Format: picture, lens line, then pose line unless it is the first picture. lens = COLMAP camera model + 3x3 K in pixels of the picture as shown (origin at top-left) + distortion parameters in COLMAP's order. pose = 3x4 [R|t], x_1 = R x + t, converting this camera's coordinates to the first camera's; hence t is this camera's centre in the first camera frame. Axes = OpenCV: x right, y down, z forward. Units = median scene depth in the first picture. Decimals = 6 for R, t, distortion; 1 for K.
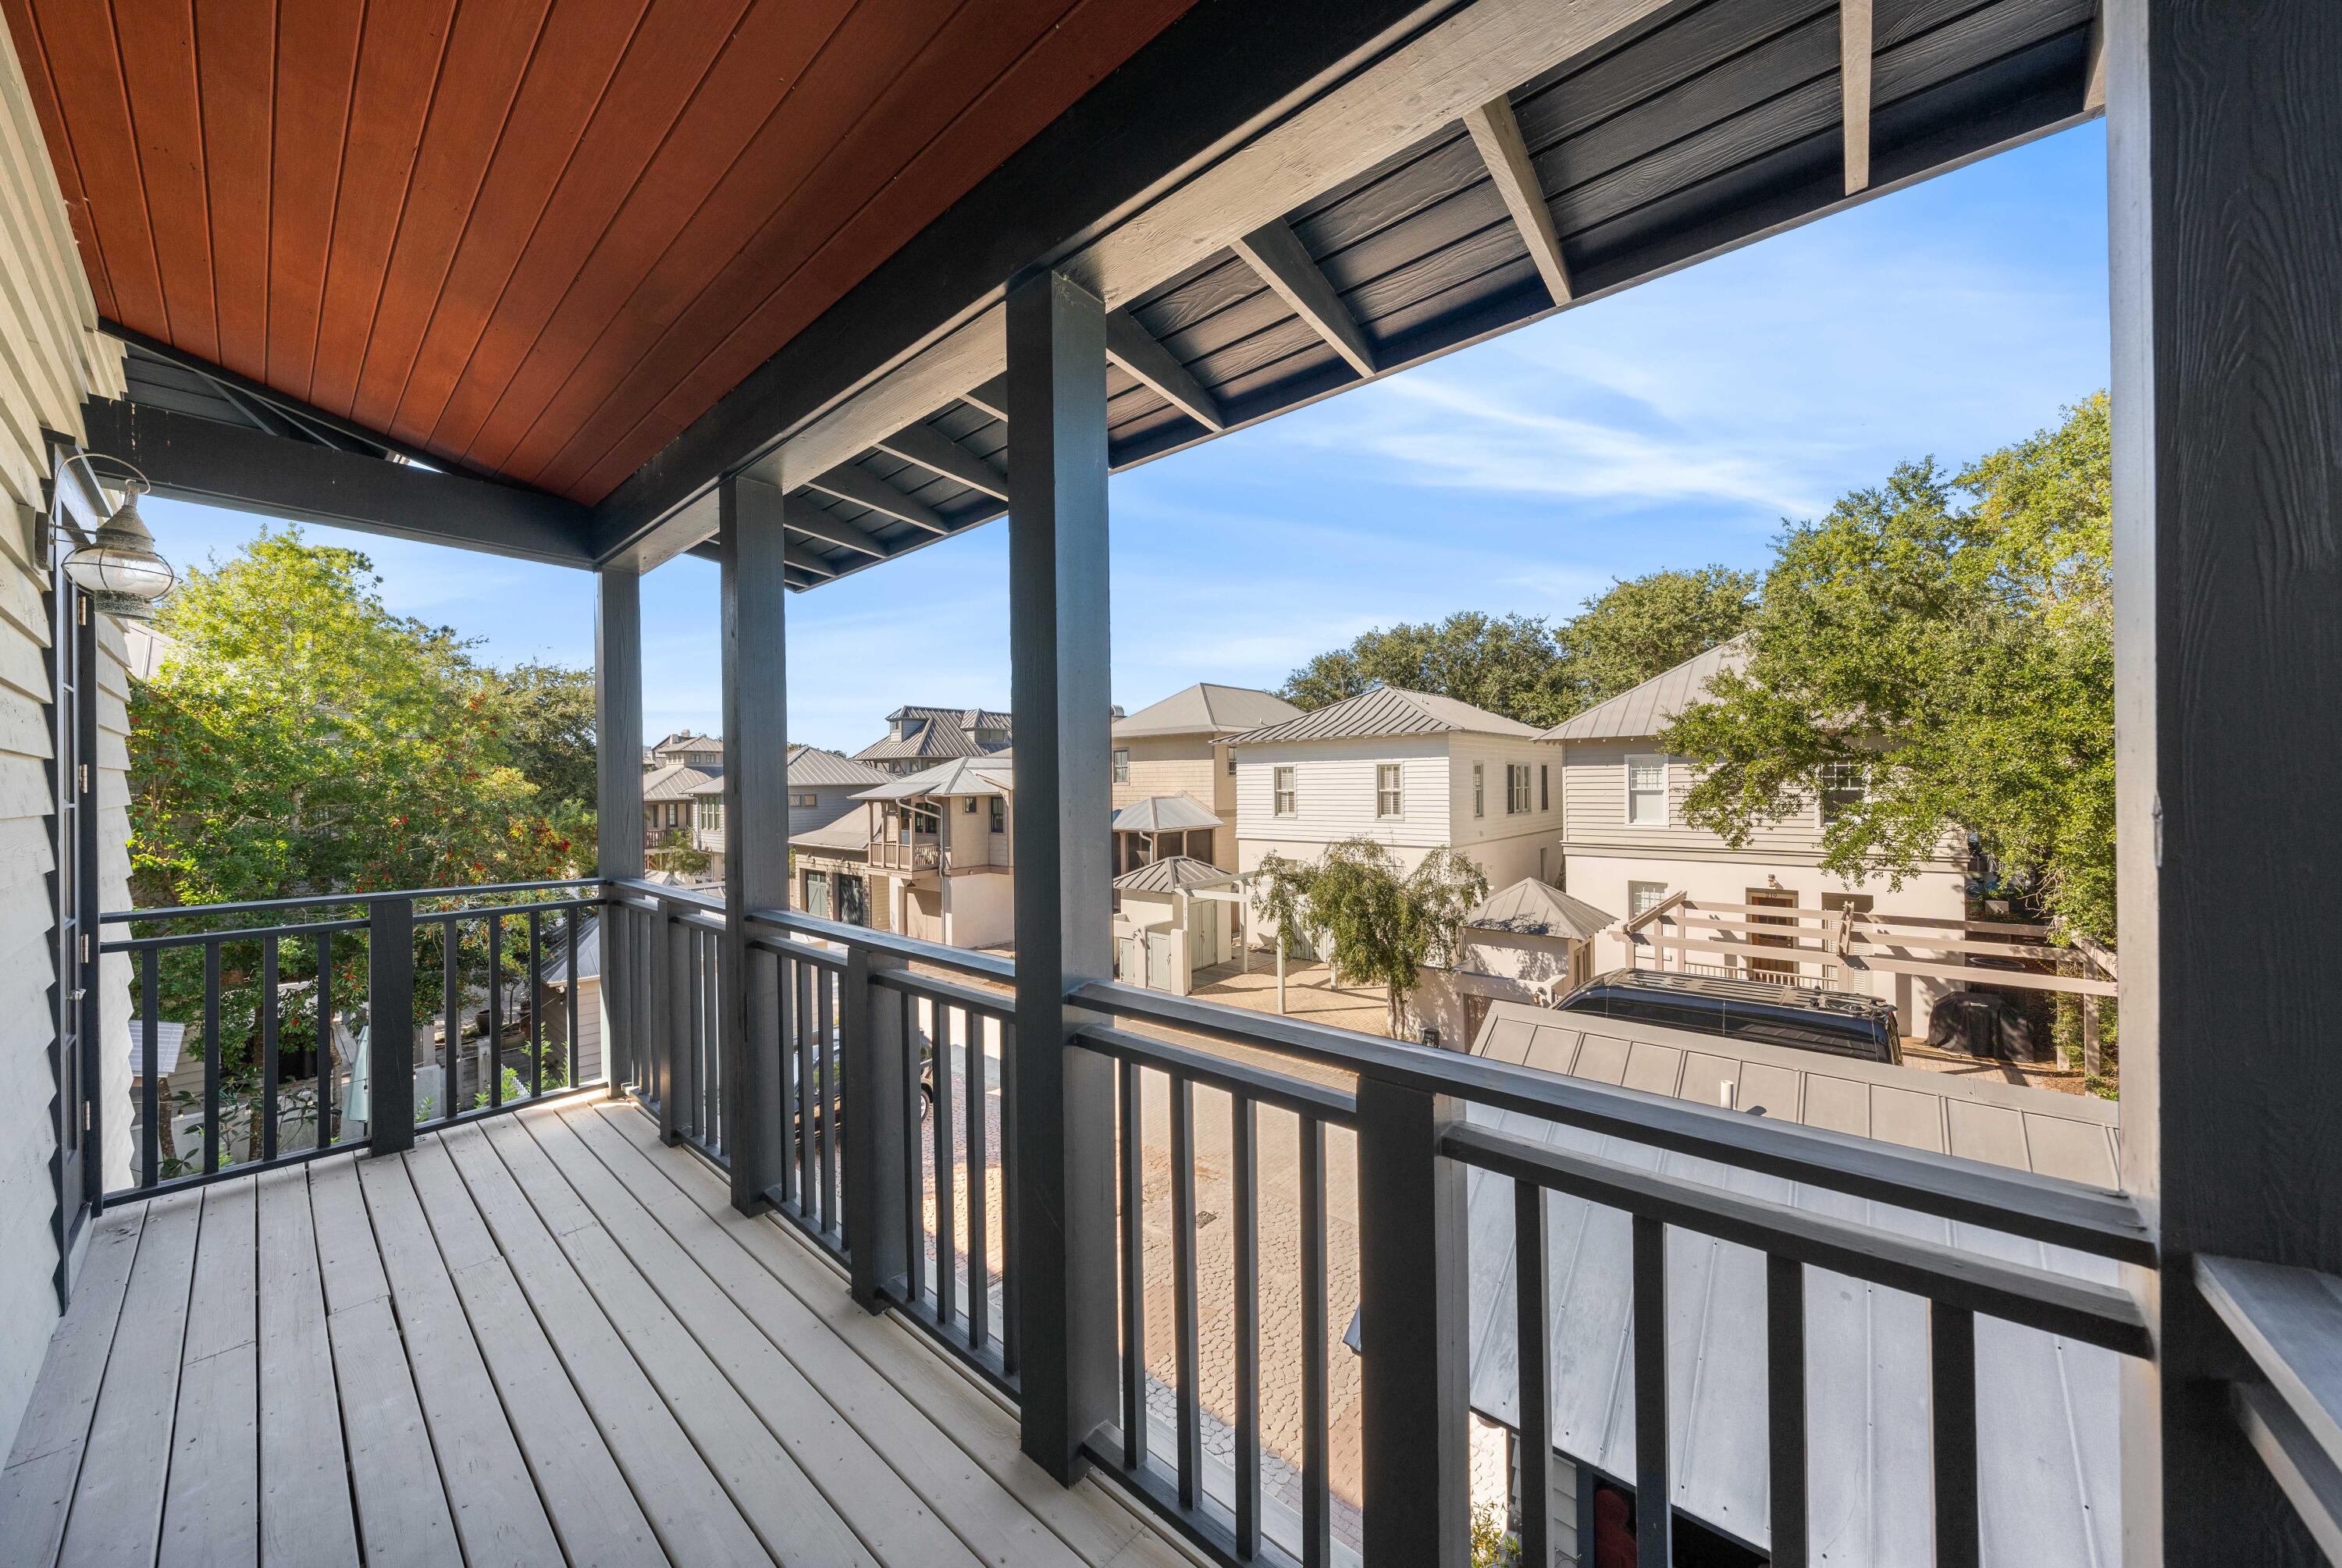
lens RADIAL K [[812.5, 0, 1169.0], [0, 812.5, 783.3], [0, 0, 1]] dist [-0.007360, -0.000108]
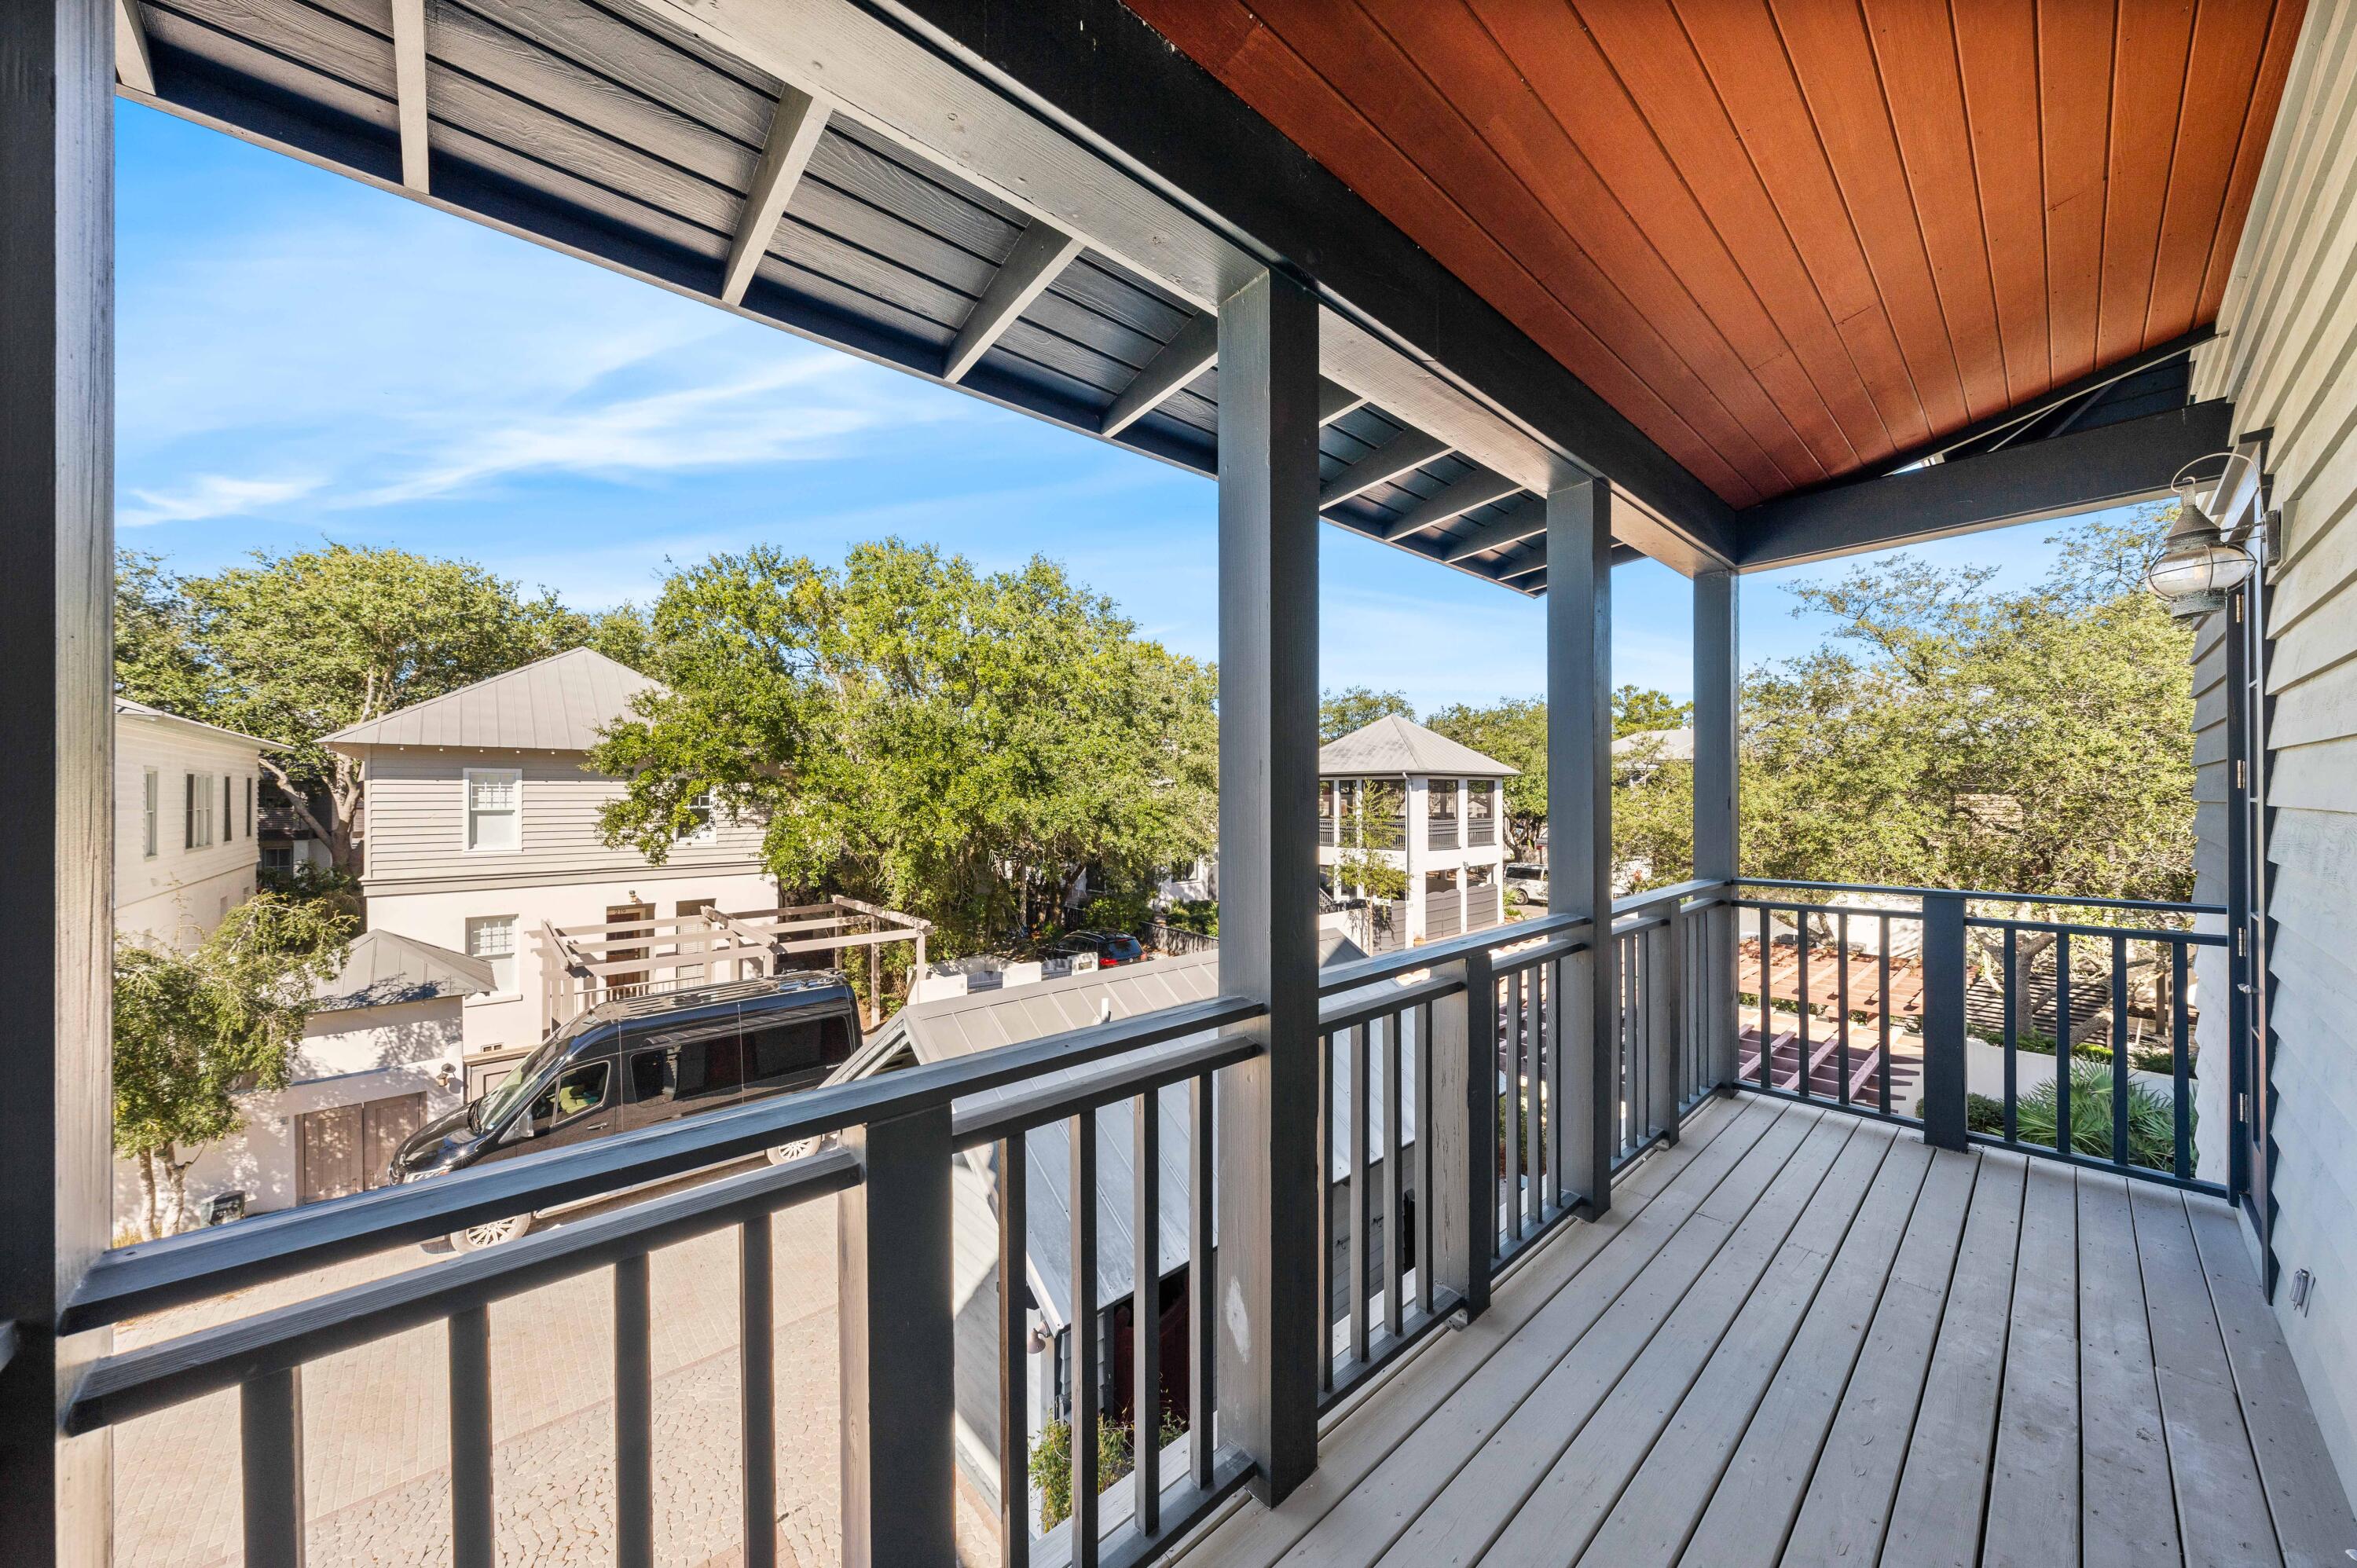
lens RADIAL K [[817.7, 0, 1176.5], [0, 817.7, 792.9], [0, 0, 1]] dist [-0.007360, -0.000108]
pose [[0.107810, 0.014667, 0.994063, -0.220076], [0.000220, 0.999891, -0.014777, 0.003456], [-0.994172, 0.001812, 0.107795, 0.195316]]
